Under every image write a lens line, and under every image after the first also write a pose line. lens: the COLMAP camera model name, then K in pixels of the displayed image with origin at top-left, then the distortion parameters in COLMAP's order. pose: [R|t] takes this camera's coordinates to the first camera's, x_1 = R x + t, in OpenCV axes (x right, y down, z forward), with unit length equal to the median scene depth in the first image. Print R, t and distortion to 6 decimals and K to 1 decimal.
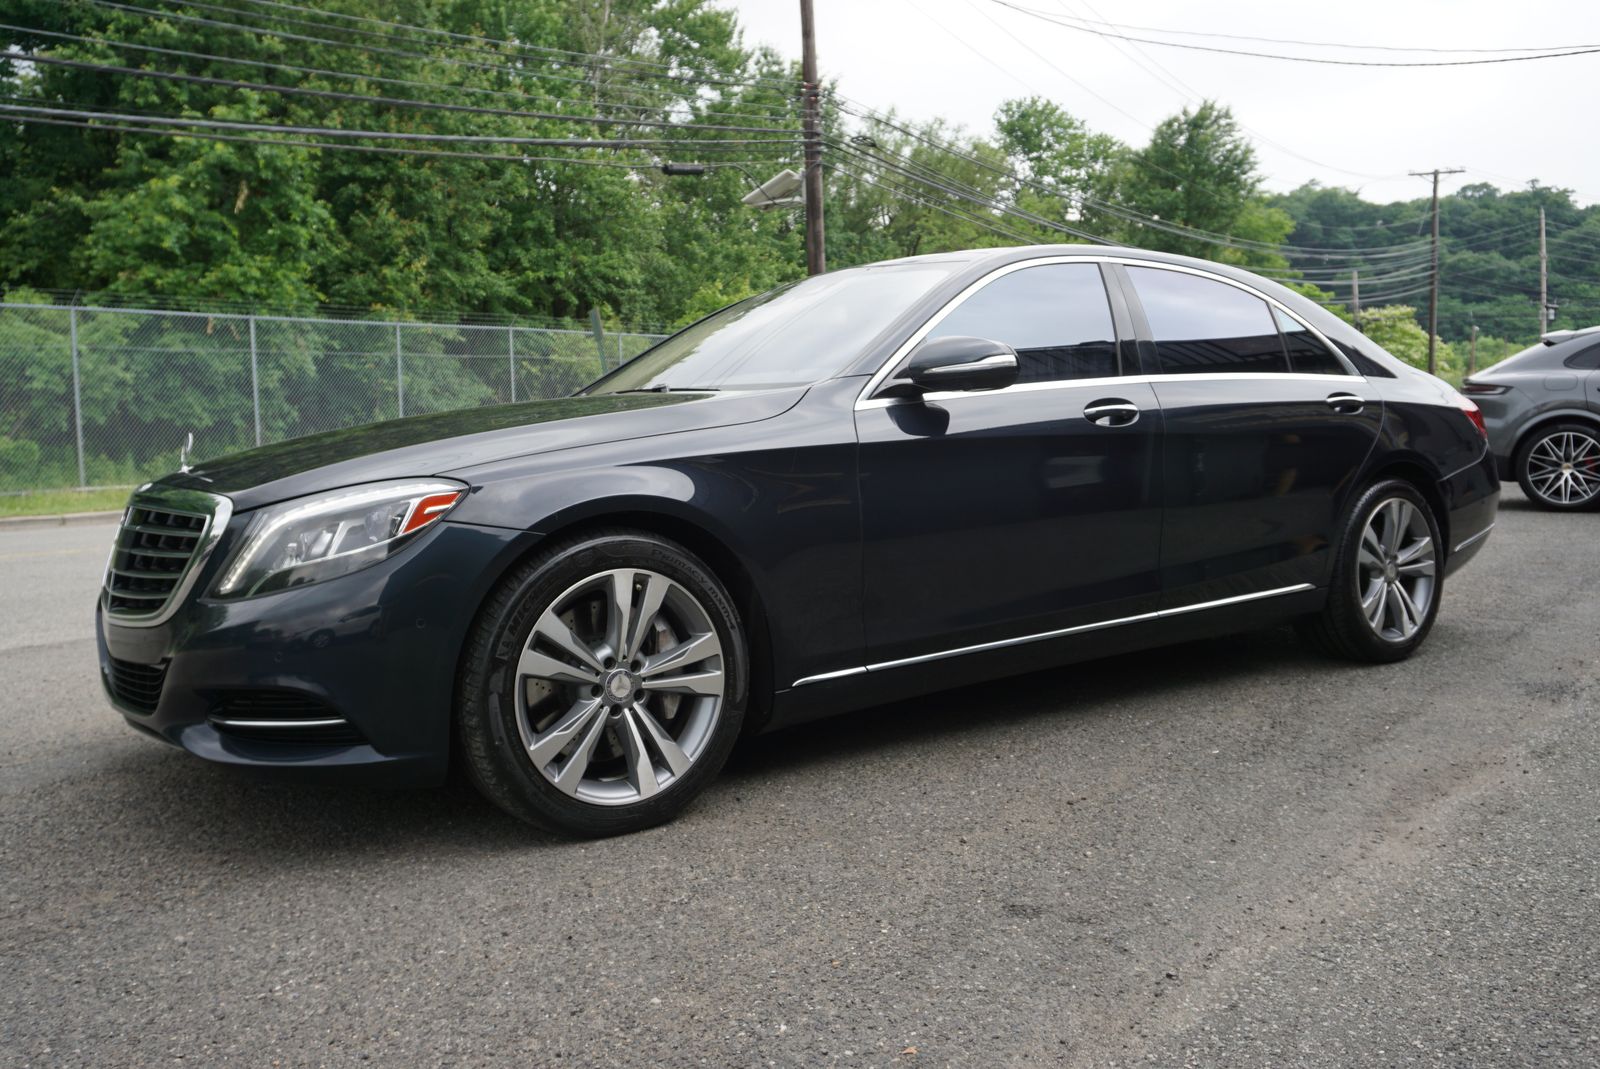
lens RADIAL K [[1372.2, 0, 800.0], [0, 1372.2, 534.5], [0, 0, 1]] dist [0.016665, 0.008475]
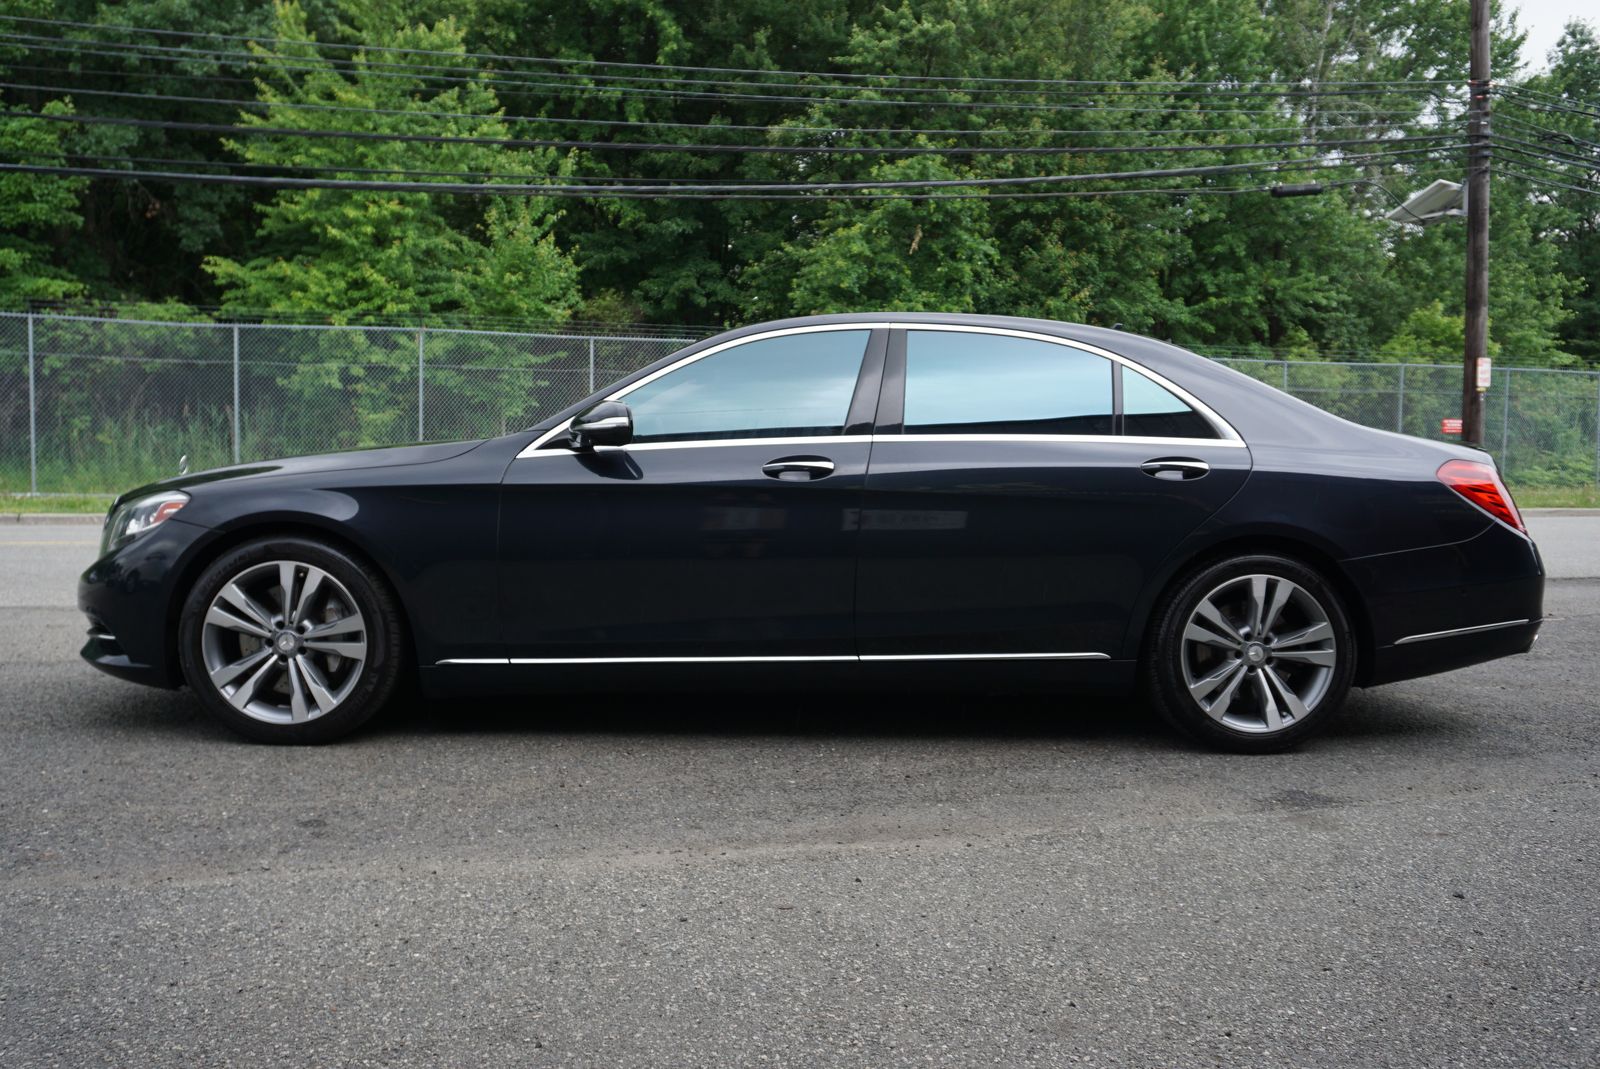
lens RADIAL K [[1398.1, 0, 803.3], [0, 1398.1, 565.6], [0, 0, 1]] dist [-0.004255, 0.053857]
pose [[0.839703, 0.080090, -0.537107, 0.127346], [-0.077669, 0.996609, 0.027181, -0.005931], [0.537463, 0.018893, 0.843076, 0.006558]]
